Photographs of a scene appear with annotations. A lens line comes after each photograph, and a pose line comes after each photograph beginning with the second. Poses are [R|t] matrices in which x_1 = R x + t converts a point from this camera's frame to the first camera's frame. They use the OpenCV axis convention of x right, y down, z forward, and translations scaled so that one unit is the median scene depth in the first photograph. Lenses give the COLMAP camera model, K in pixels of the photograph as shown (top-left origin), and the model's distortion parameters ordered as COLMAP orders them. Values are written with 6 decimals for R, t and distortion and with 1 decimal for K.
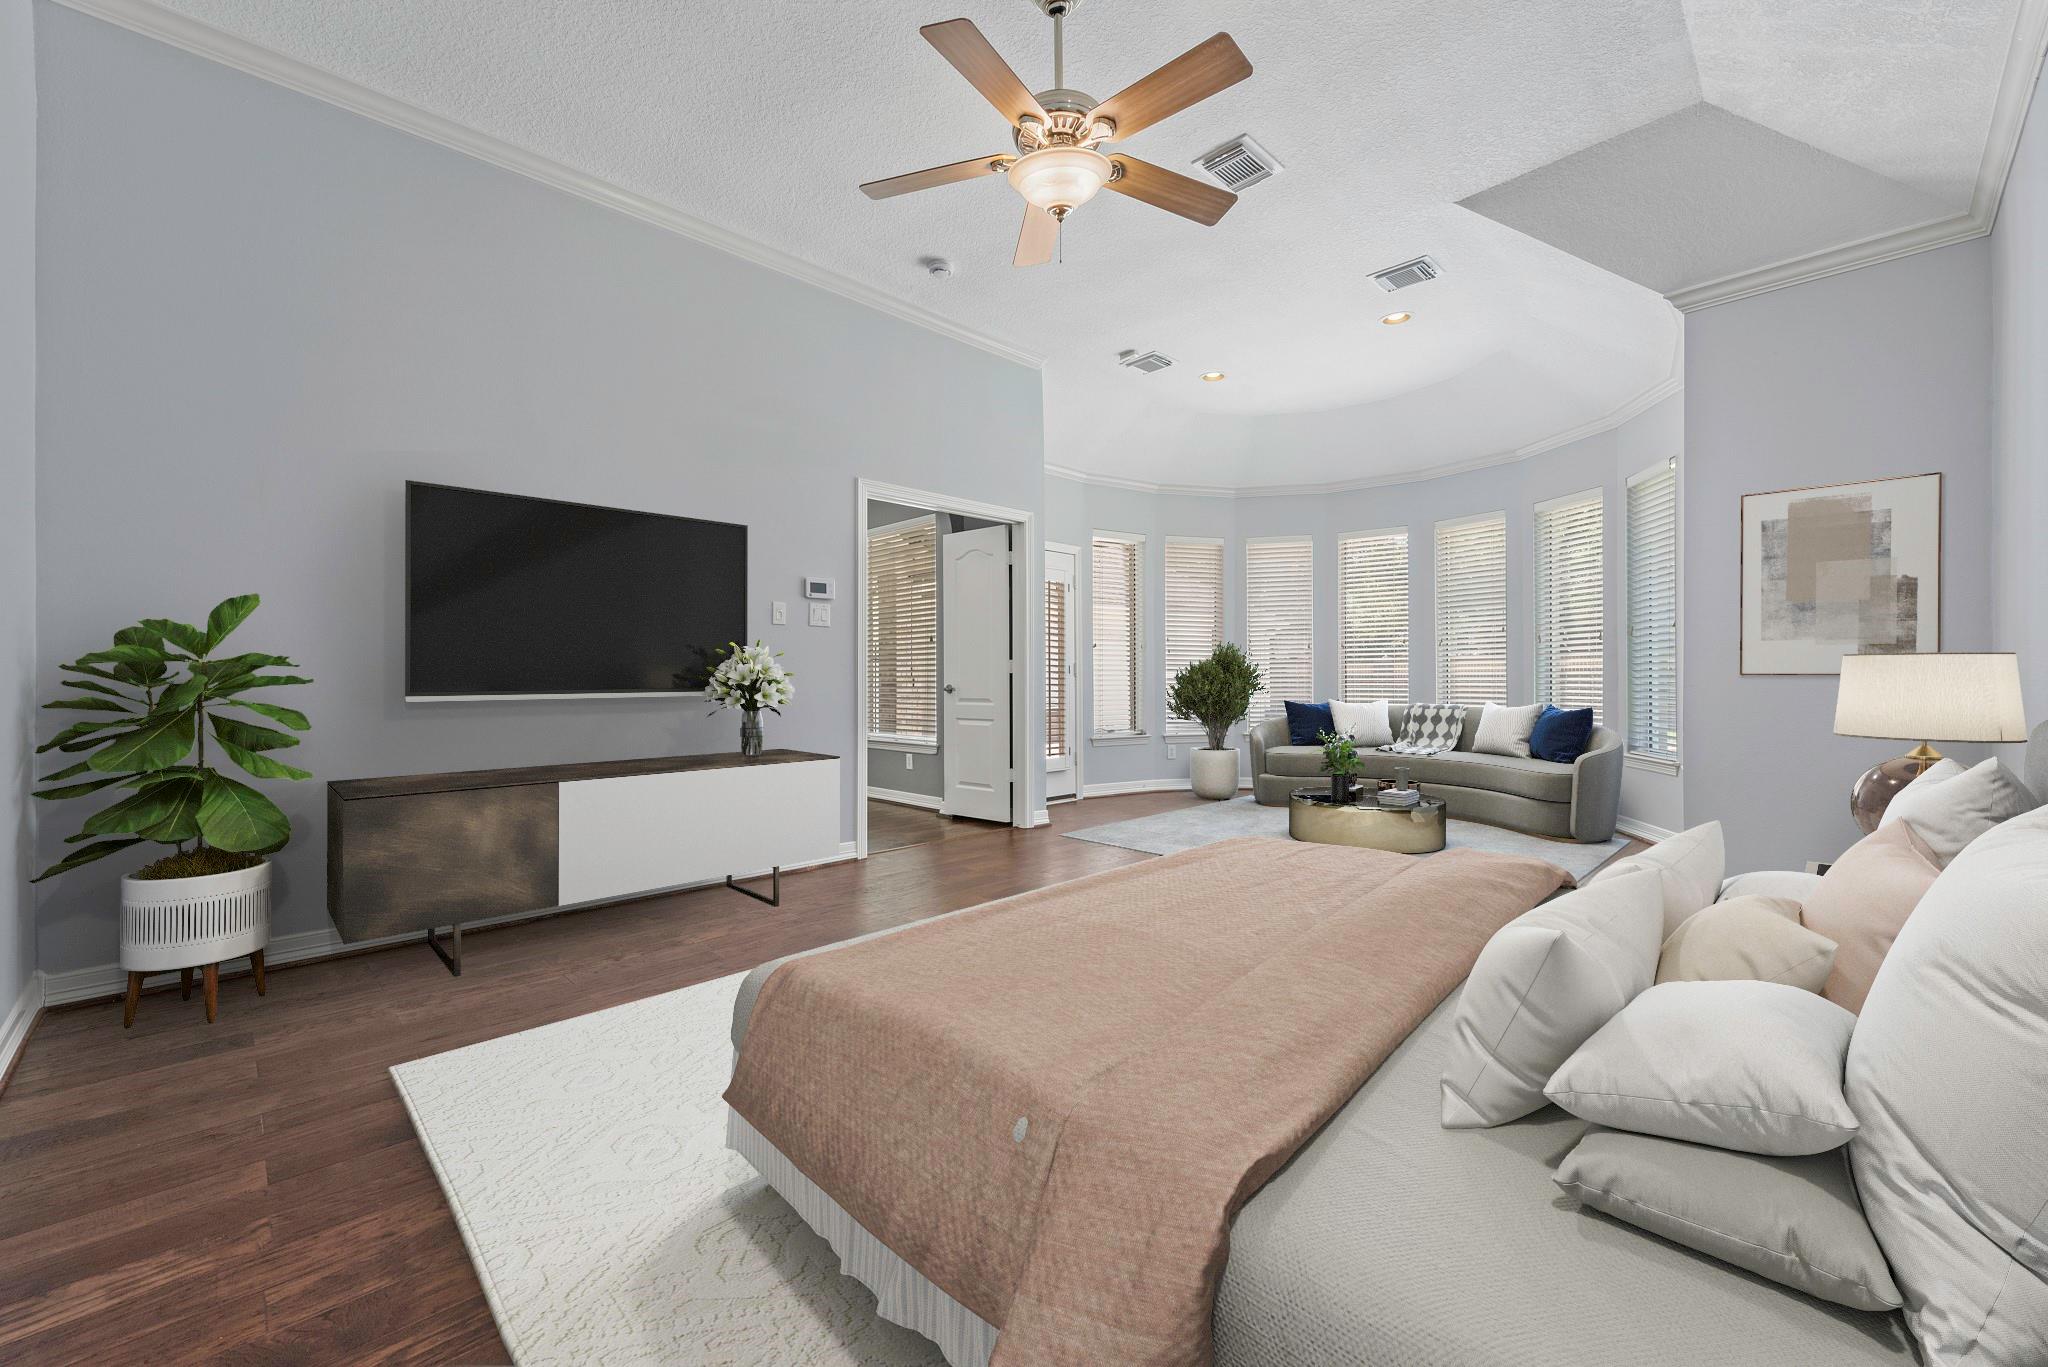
lens RADIAL K [[828.3, 0, 1032.6], [0, 828.3, 677.1], [0, 0, 1]] dist [0.002248, -0.000095]
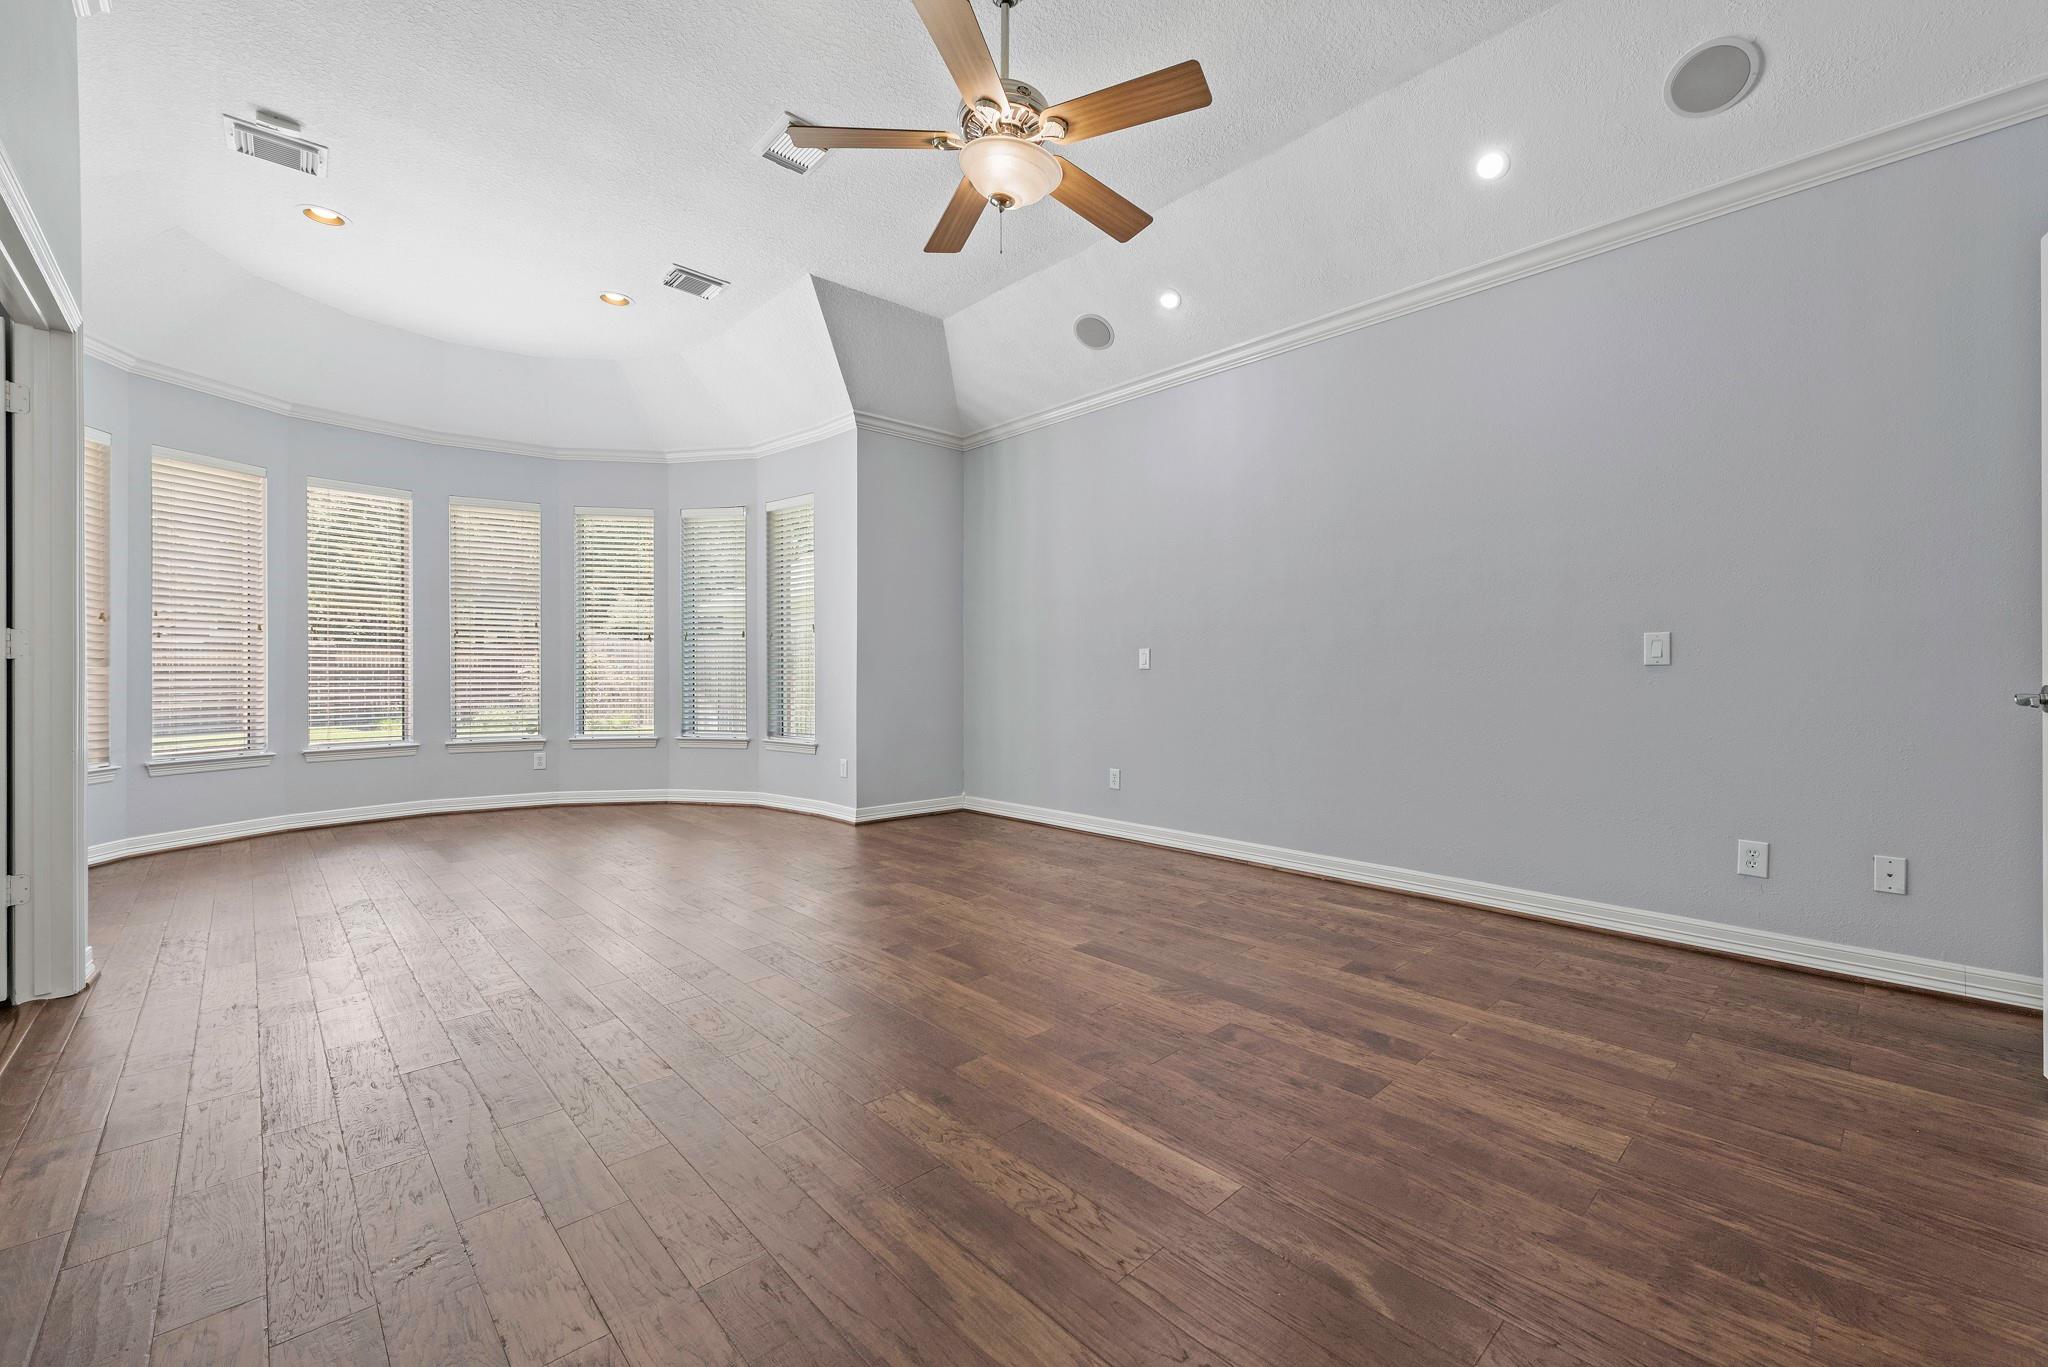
lens RADIAL K [[828.3, 0, 1032.6], [0, 828.3, 677.1], [0, 0, 1]] dist [0.002248, -0.000095]
pose [[0.026777, 0.003725, 0.999634, -0.815914], [-0.001206, 0.999992, -0.003694, 0.010240], [-0.999641, -0.001106, 0.026781, 0.802922]]
